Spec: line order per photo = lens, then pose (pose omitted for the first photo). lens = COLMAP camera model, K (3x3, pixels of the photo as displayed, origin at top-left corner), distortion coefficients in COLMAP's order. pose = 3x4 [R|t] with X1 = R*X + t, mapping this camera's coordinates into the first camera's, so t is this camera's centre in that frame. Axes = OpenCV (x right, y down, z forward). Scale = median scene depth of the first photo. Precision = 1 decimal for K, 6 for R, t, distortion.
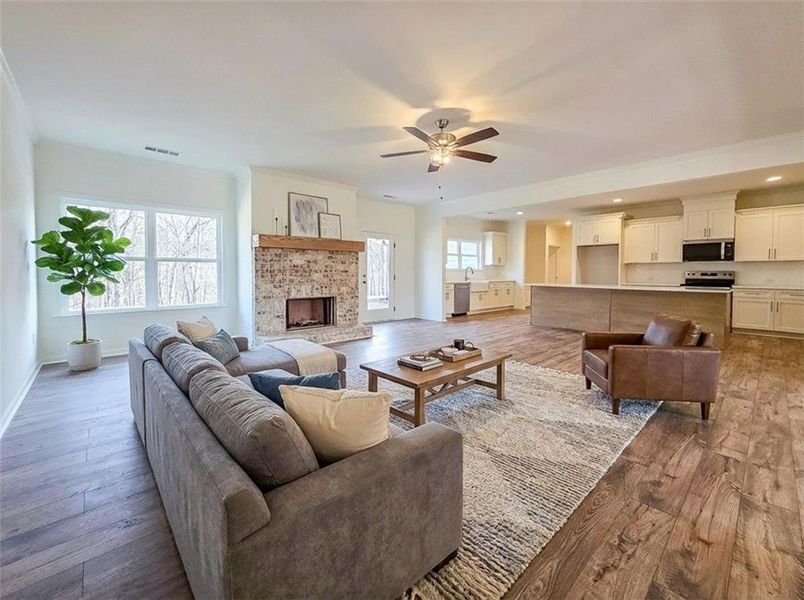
lens RADIAL K [[340.8, 0, 402.3], [0, 340.8, 293.1], [0, 0, 1]] dist [0.006684, 0.000222]
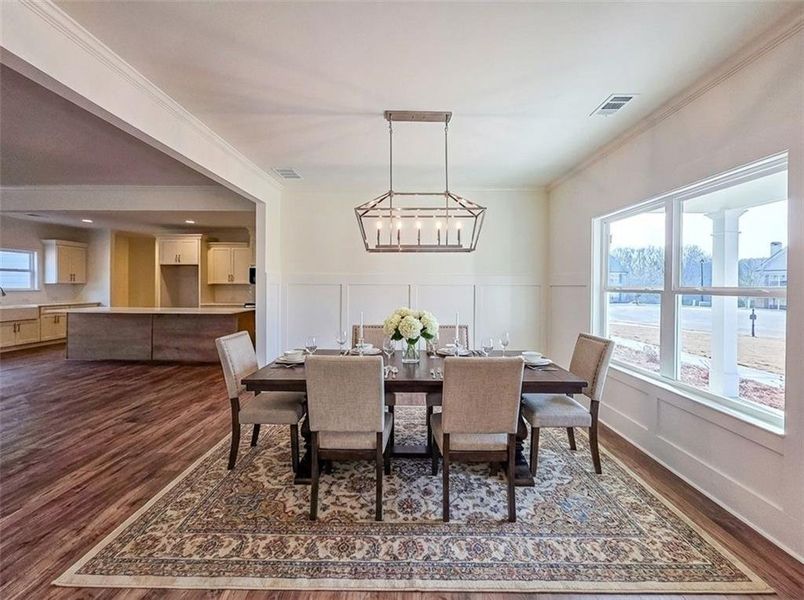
lens RADIAL K [[340.8, 0, 403.8], [0, 340.8, 294.3], [0, 0, 1]] dist [0.006684, 0.000222]
pose [[0.675488, -0.014052, 0.737237, 0.293042], [0.044671, 0.998762, -0.021892, -0.008298], [-0.736016, 0.047721, 0.675280, -0.120787]]
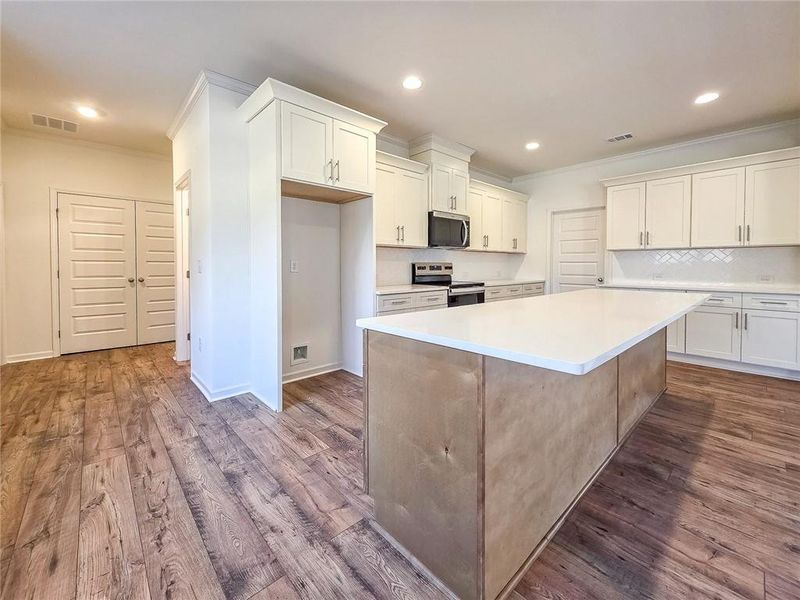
lens RADIAL K [[339.1, 0, 390.8], [0, 339.1, 272.3], [0, 0, 1]] dist [0.006684, 0.000222]
pose [[0.009869, -0.028060, 0.999558, 0.219328], [0.058898, 0.997887, 0.027431, -0.062219], [-0.998215, 0.058601, 0.011500, 0.967952]]
